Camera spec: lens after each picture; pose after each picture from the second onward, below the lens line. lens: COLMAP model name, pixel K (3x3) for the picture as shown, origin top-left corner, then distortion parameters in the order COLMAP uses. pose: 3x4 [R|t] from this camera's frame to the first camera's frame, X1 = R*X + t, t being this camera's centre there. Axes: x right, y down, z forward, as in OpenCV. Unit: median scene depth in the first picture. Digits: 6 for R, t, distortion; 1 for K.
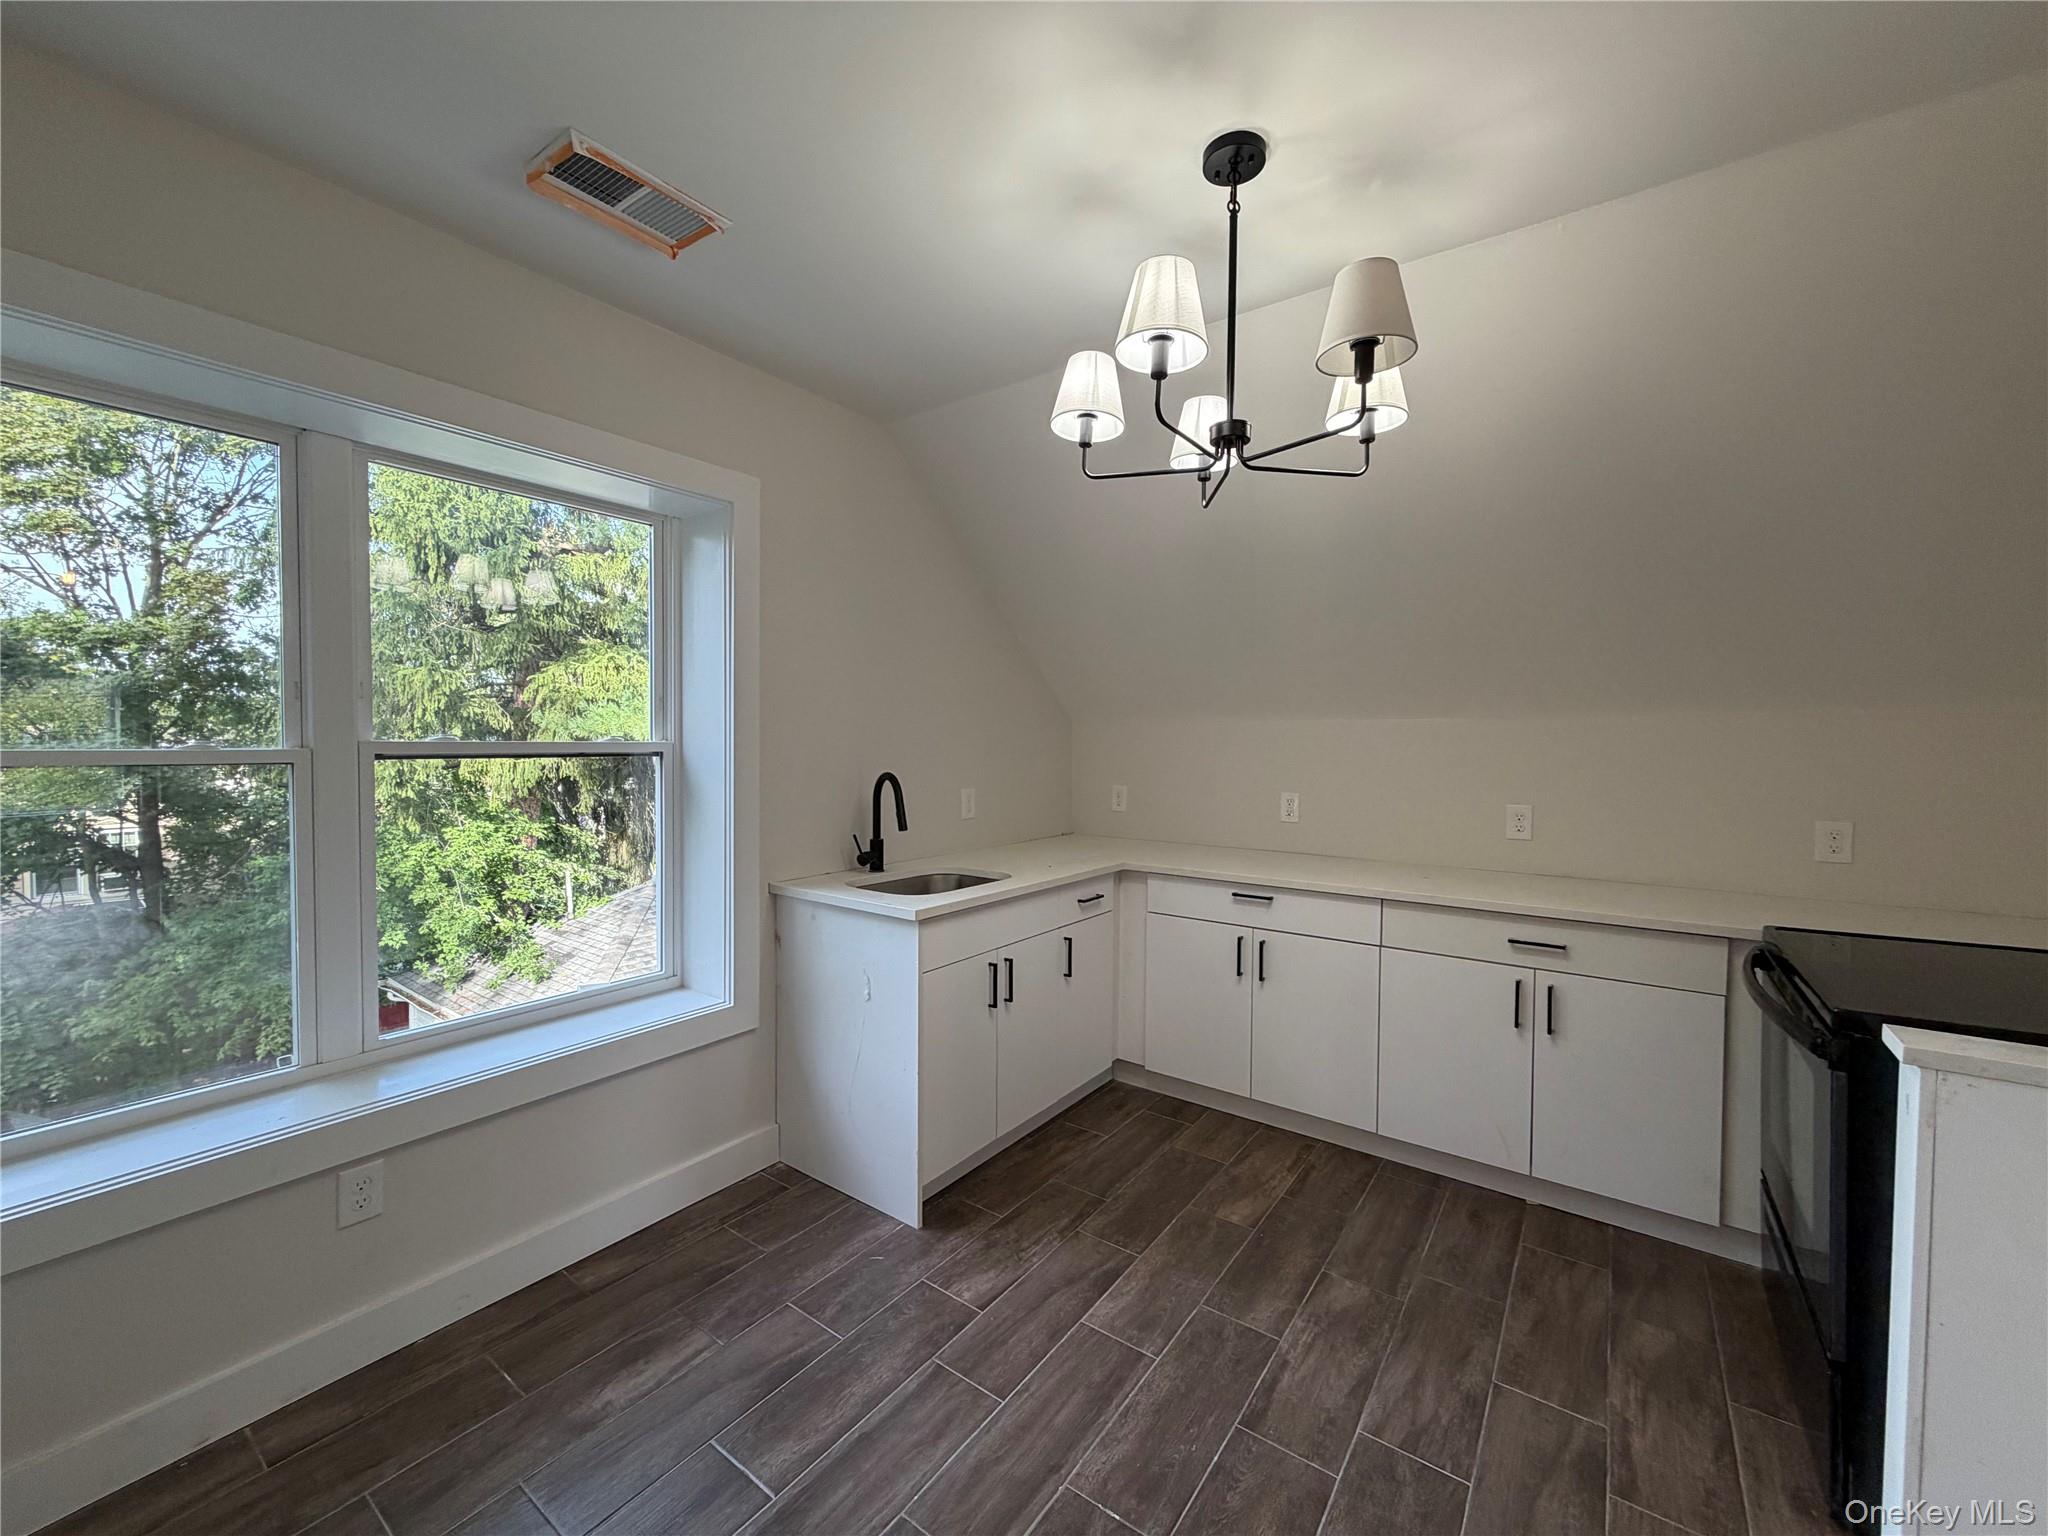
lens RADIAL K [[814.5, 0, 1020.9], [0, 814.5, 766.1], [0, 0, 1]] dist [-0.001696, -0.000103]
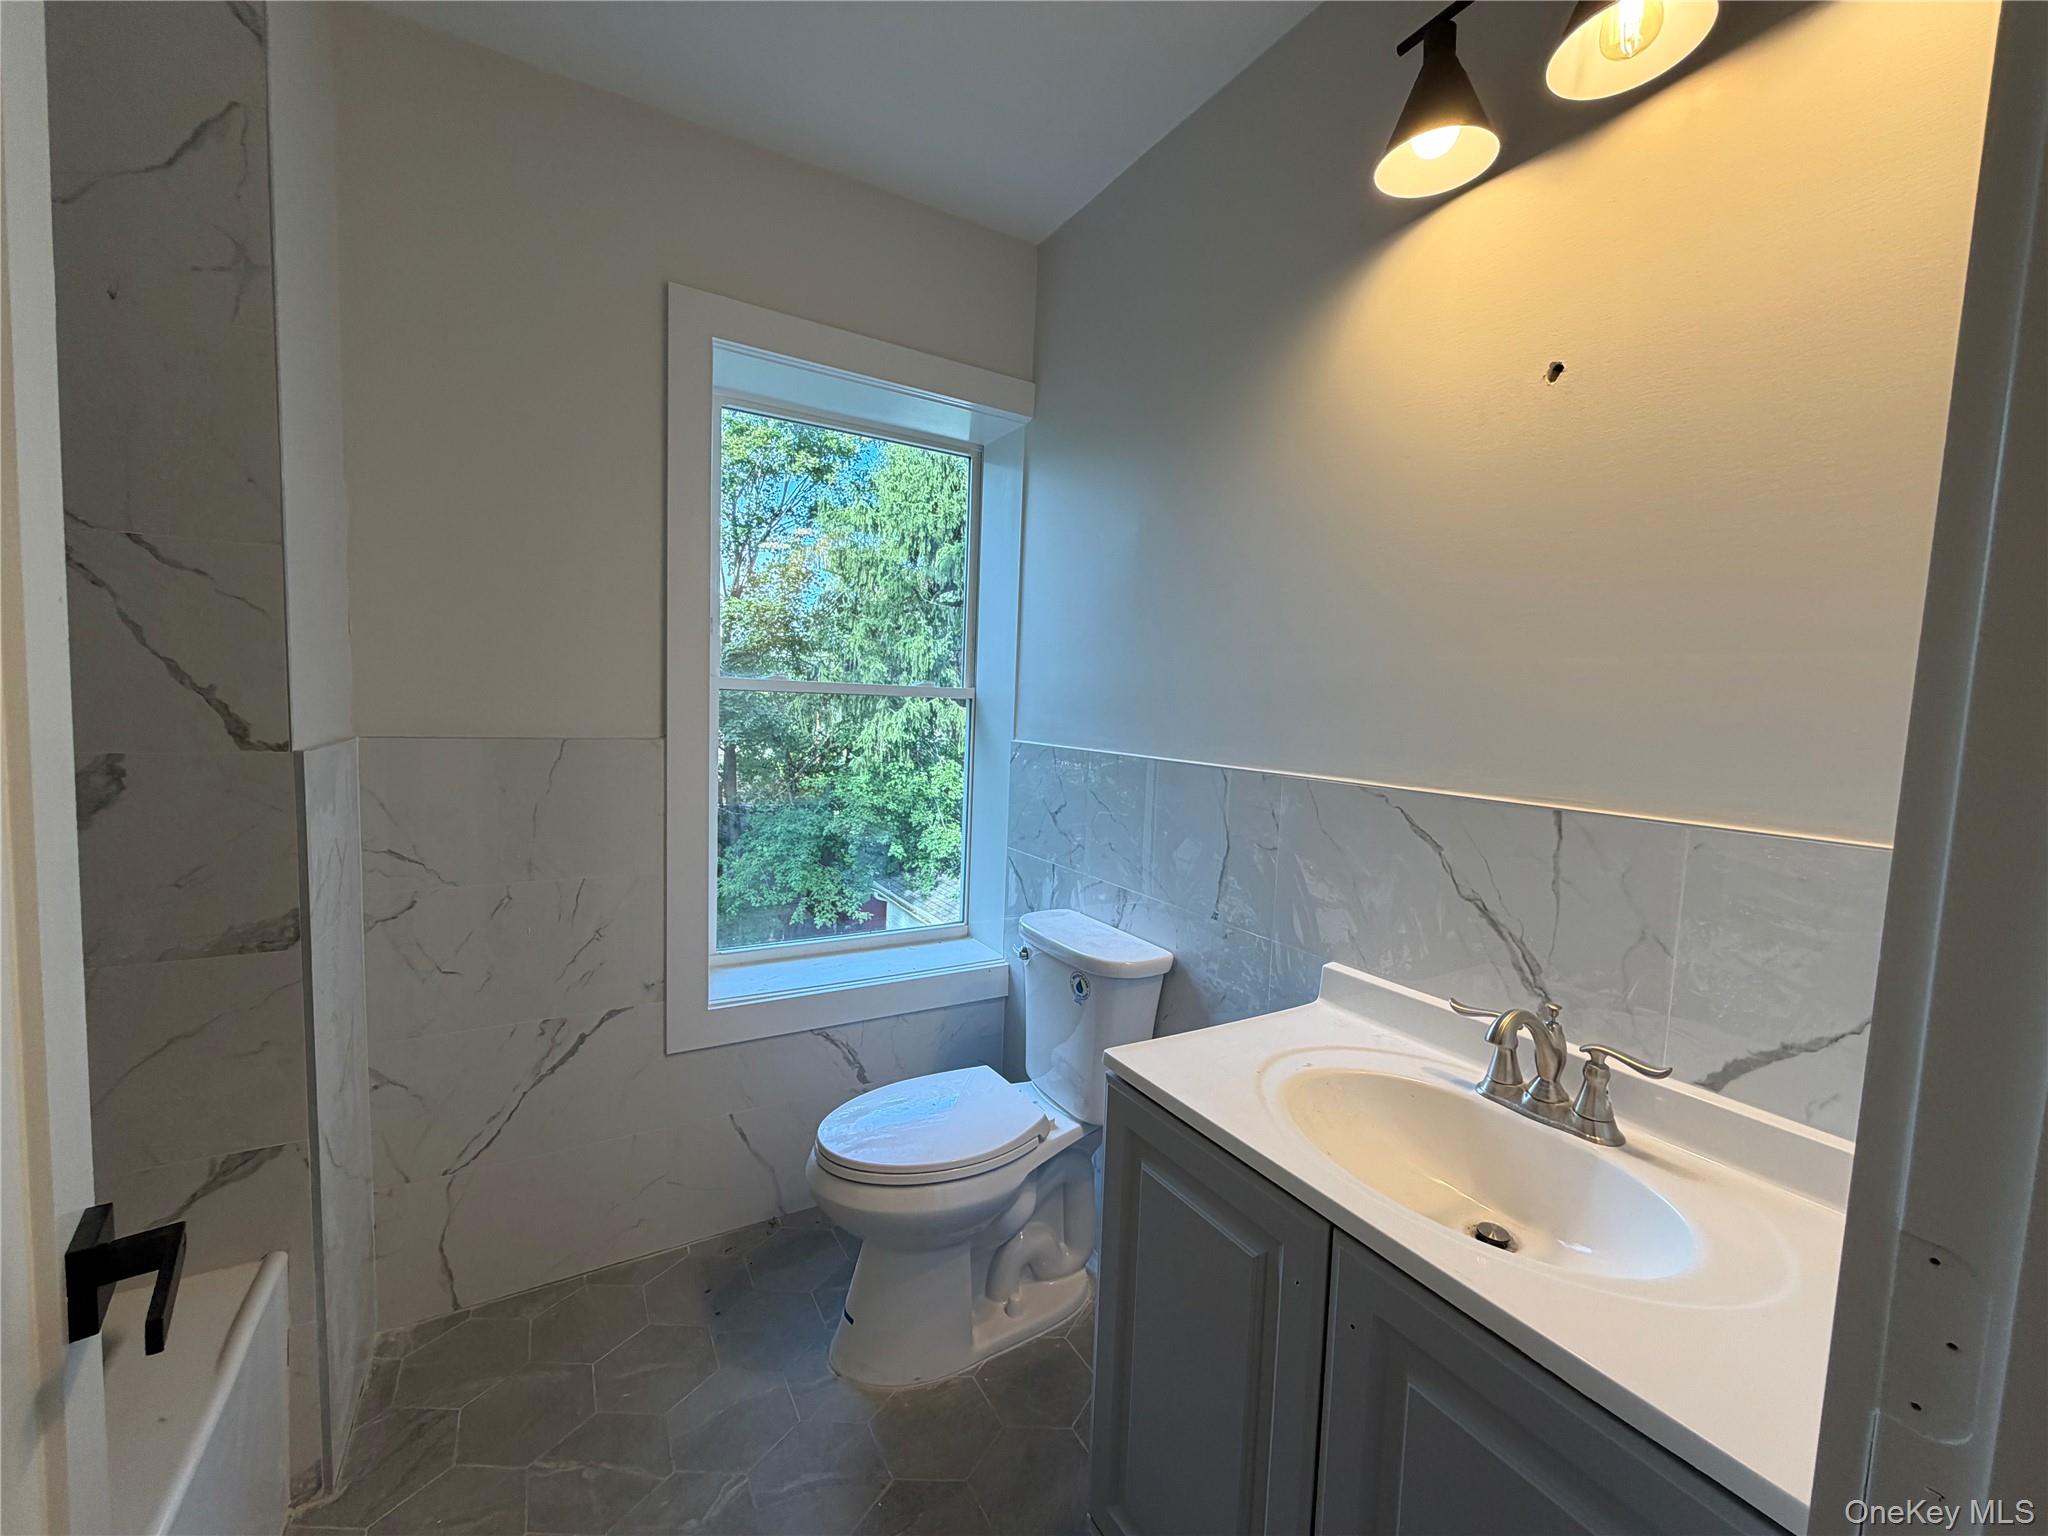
lens RADIAL K [[814.5, 0, 1020.9], [0, 814.5, 766.1], [0, 0, 1]] dist [-0.001696, -0.000103]
pose [[0.918939, 0.061058, -0.389645, -0.477614], [-0.045107, 0.997732, 0.049966, 0.035046], [0.391812, -0.028340, 0.919609, -0.458729]]
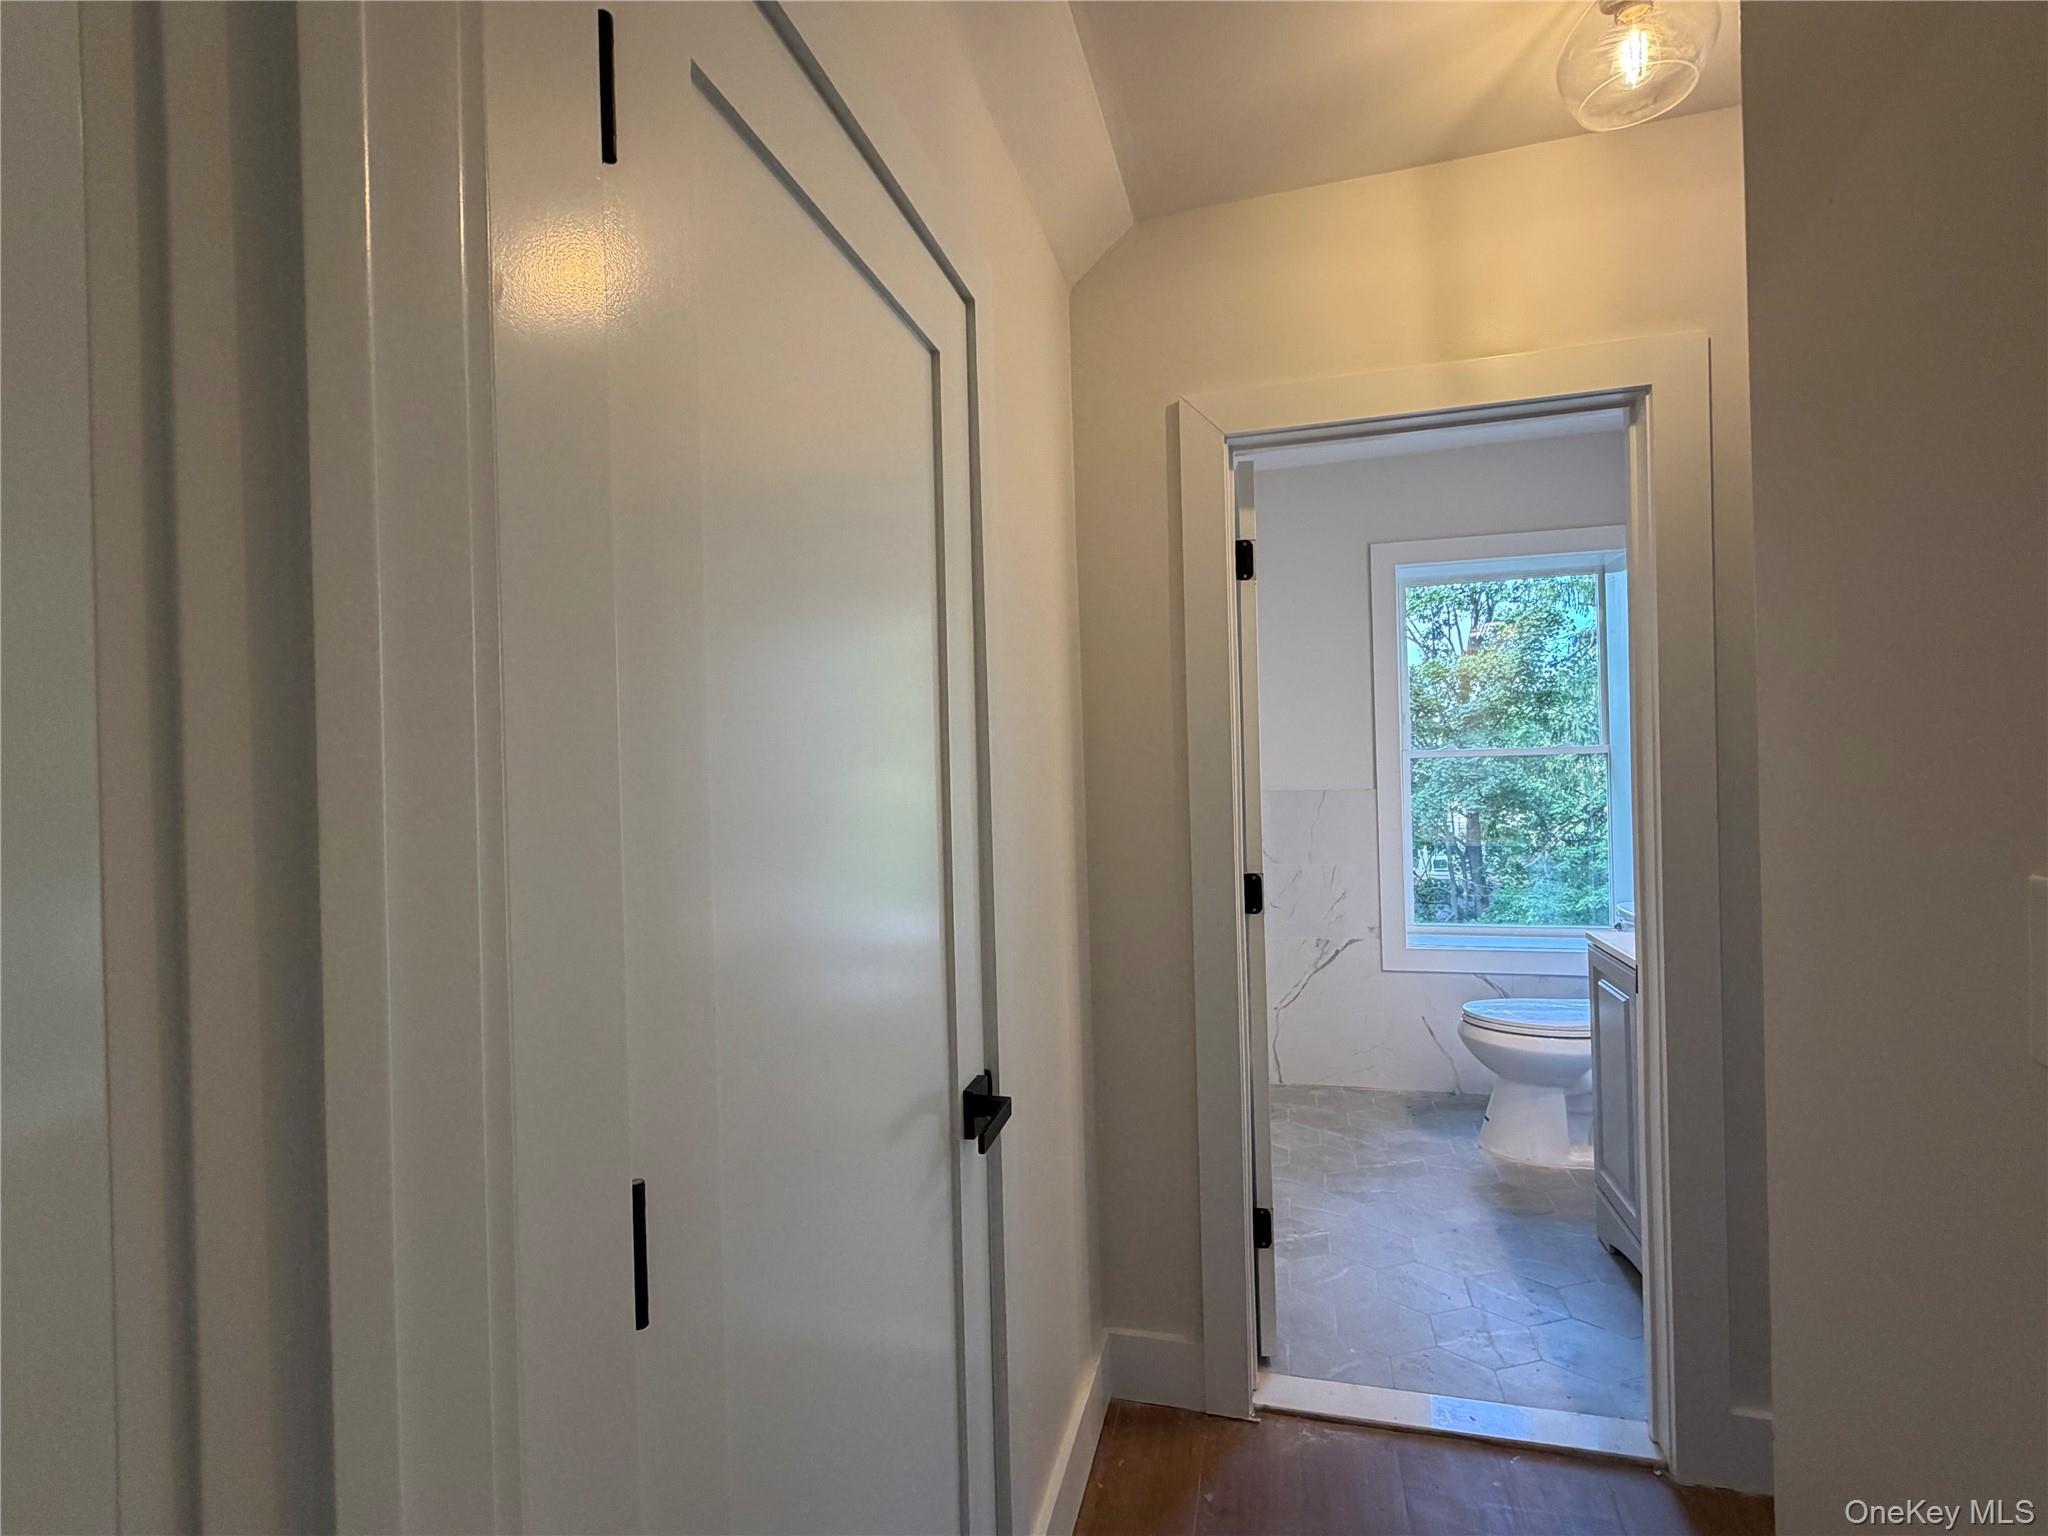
lens RADIAL K [[934.4, 0, 1024.9], [0, 934.4, 763.2], [0, 0, 1]] dist [-0.001935, -0.000008]
pose [[0.361082, -0.016310, -0.932391, 0.236240], [0.002811, 0.999862, -0.016401, 0.044851], [0.932530, 0.003302, 0.361078, -1.061915]]
